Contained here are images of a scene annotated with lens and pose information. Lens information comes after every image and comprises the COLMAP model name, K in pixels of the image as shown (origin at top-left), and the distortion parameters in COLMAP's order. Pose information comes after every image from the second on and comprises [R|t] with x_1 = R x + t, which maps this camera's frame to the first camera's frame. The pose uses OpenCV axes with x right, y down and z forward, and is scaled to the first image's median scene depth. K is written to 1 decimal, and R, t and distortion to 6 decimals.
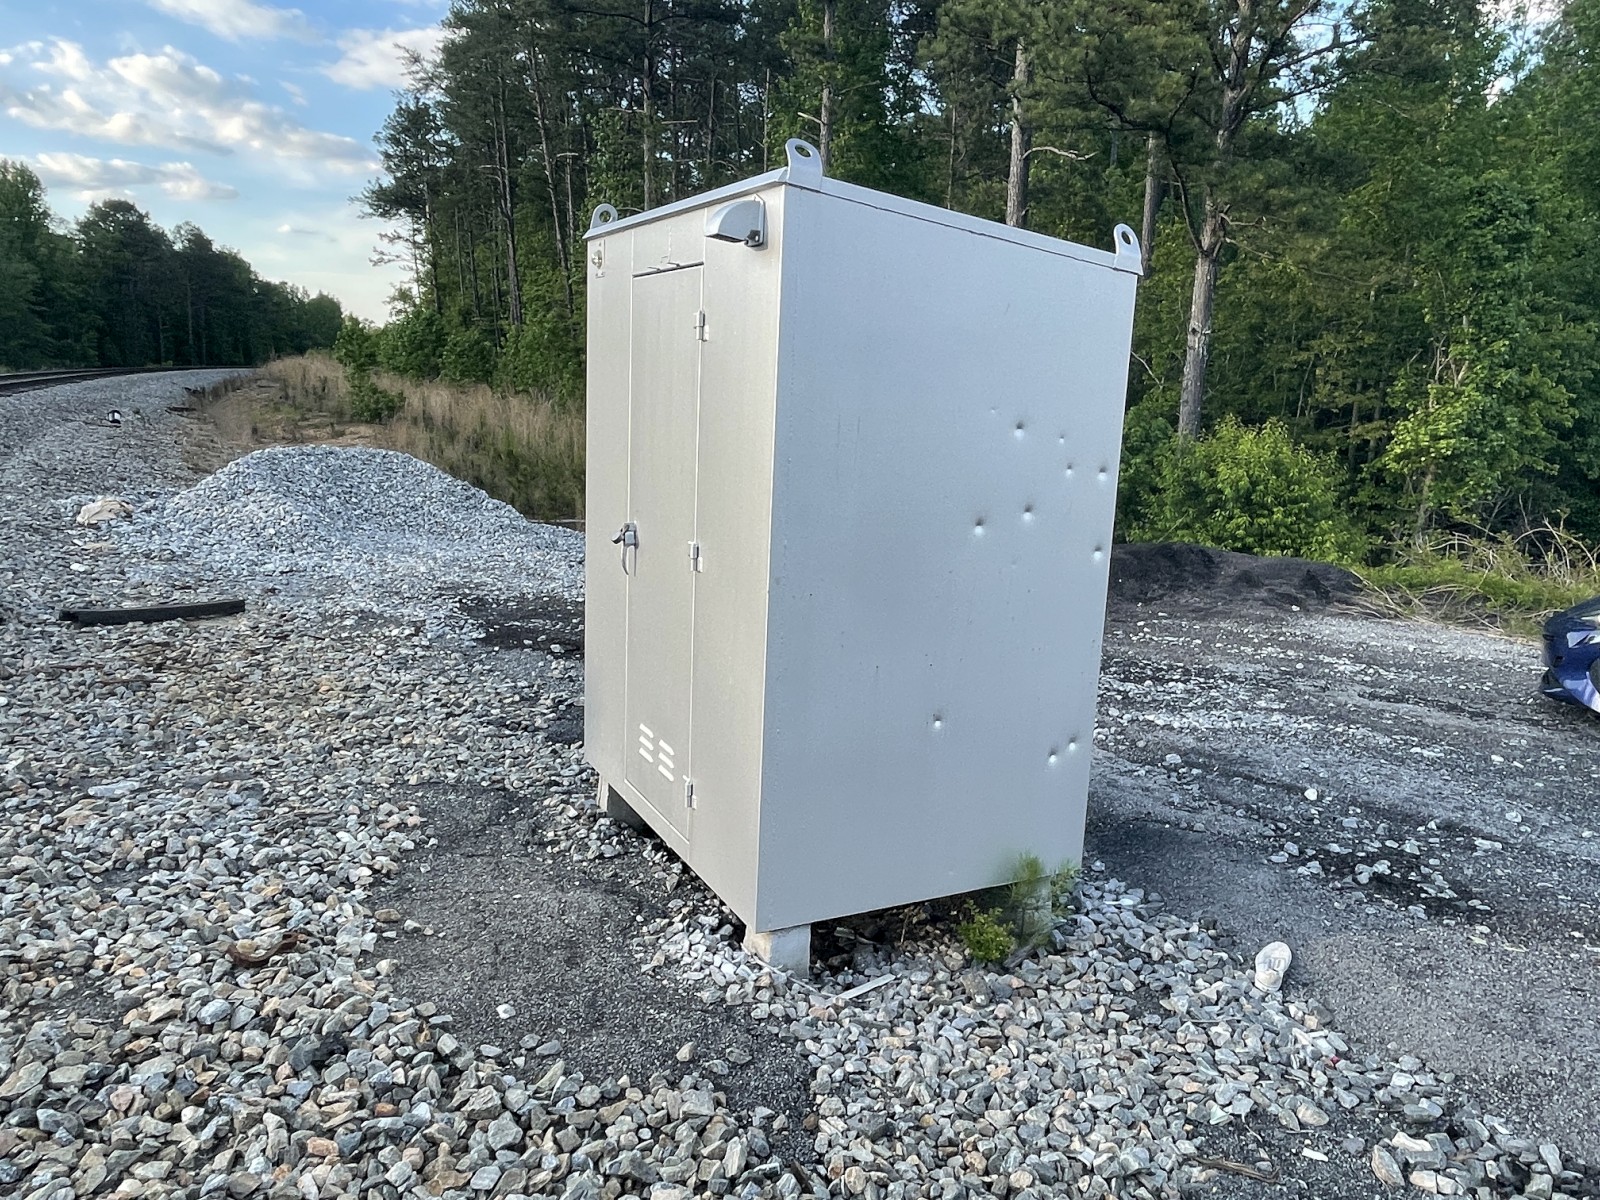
lens RADIAL K [[1137.2, 0, 808.0], [0, 1137.2, 587.6], [0, 0, 1]] dist [-0.009057, -0.001920]
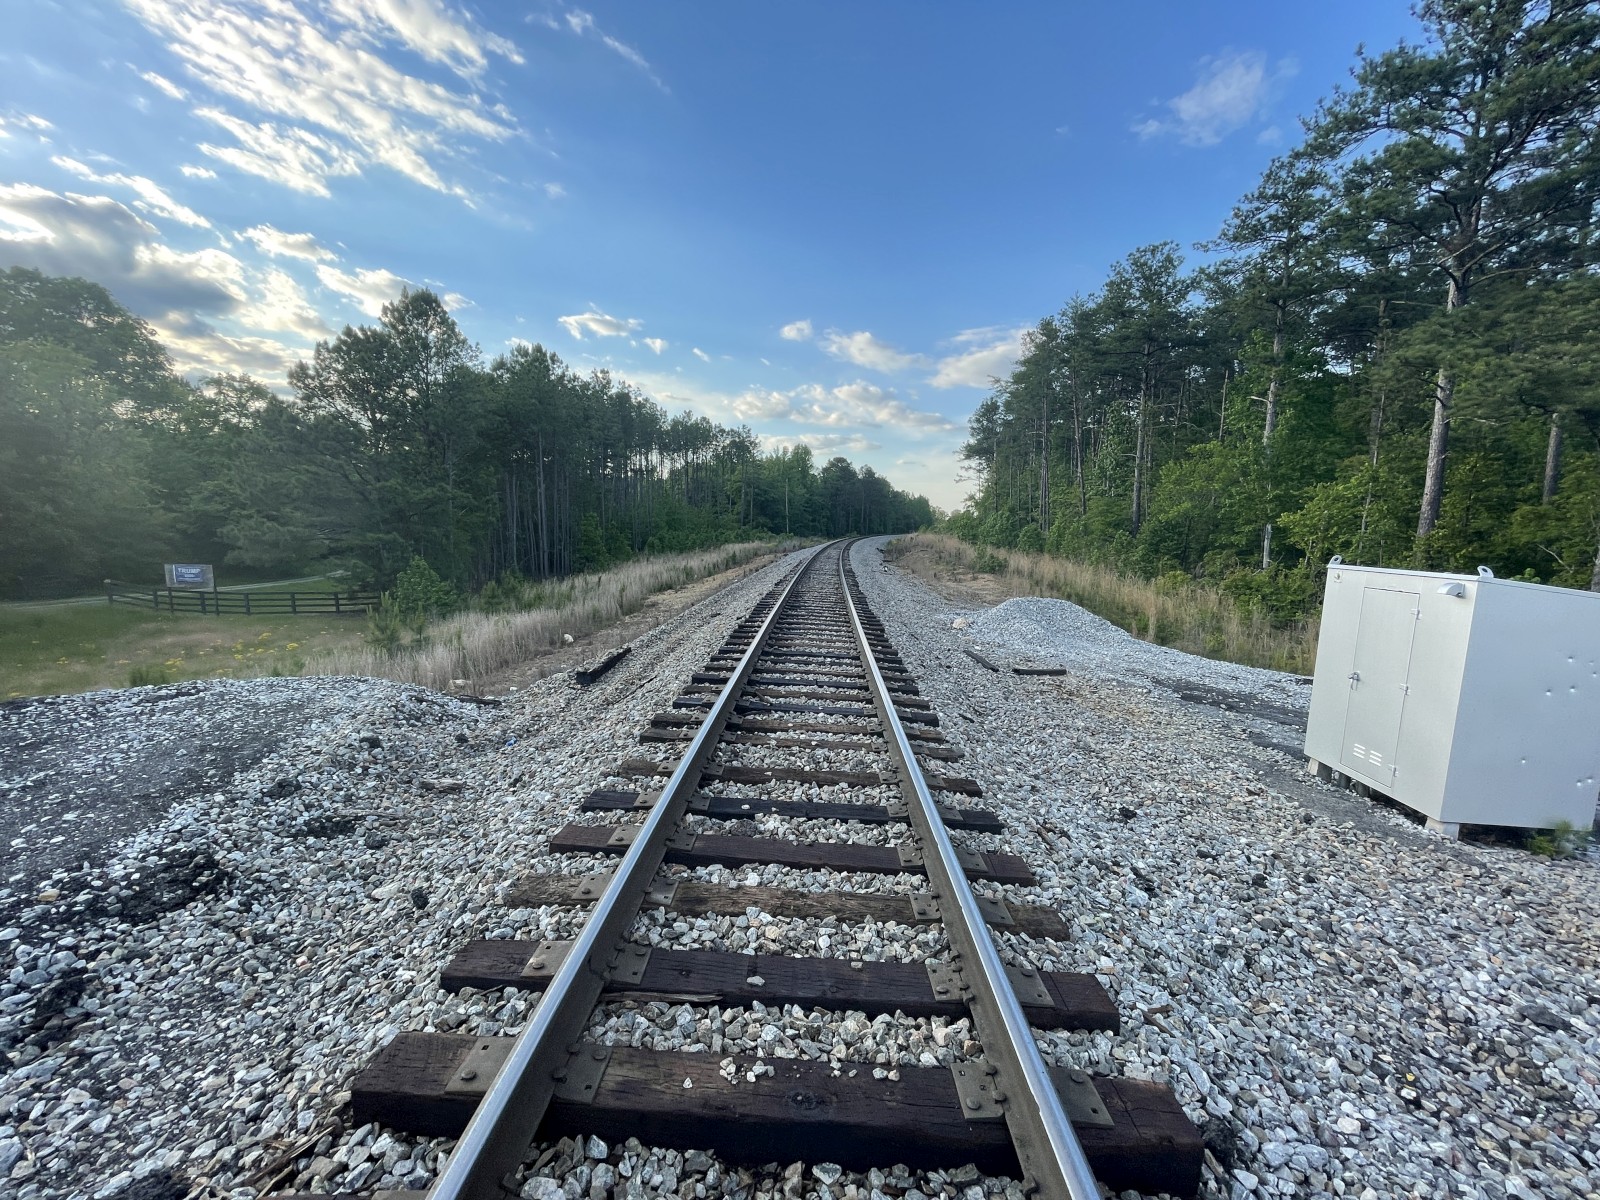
lens RADIAL K [[642.8, 0, 810.8], [0, 642.8, 599.8], [0, 0, 1]] dist [-0.004848, 0.000403]
pose [[0.851560, 0.050869, -0.521783, -0.112261], [-0.095003, 0.993776, -0.058163, -0.002912], [0.515577, 0.099101, 0.851093, -0.245963]]
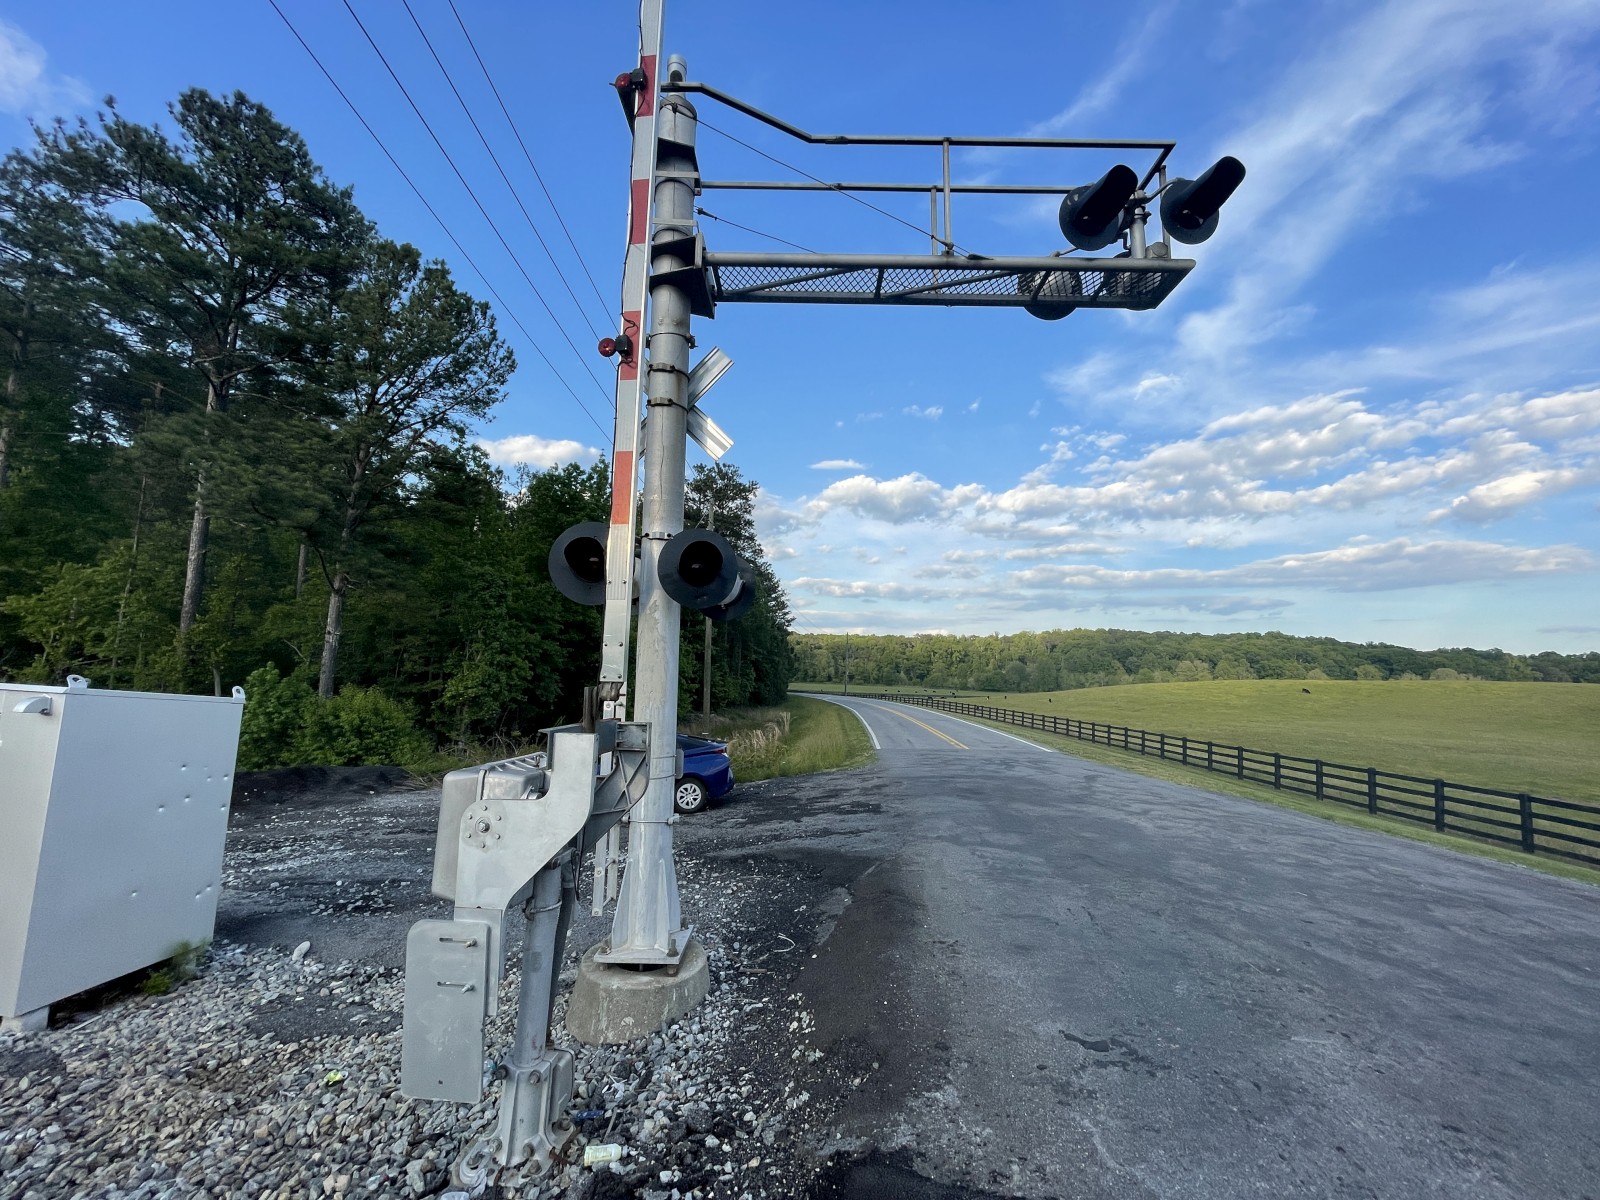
lens RADIAL K [[642.8, 0, 798.2], [0, 642.8, 603.1], [0, 0, 1]] dist [-0.004848, 0.000403]
pose [[0.596146, 0.061094, 0.800548, -0.033392], [0.123991, 0.978133, -0.166980, -0.016661], [-0.793244, 0.198805, 0.575534, -0.203364]]
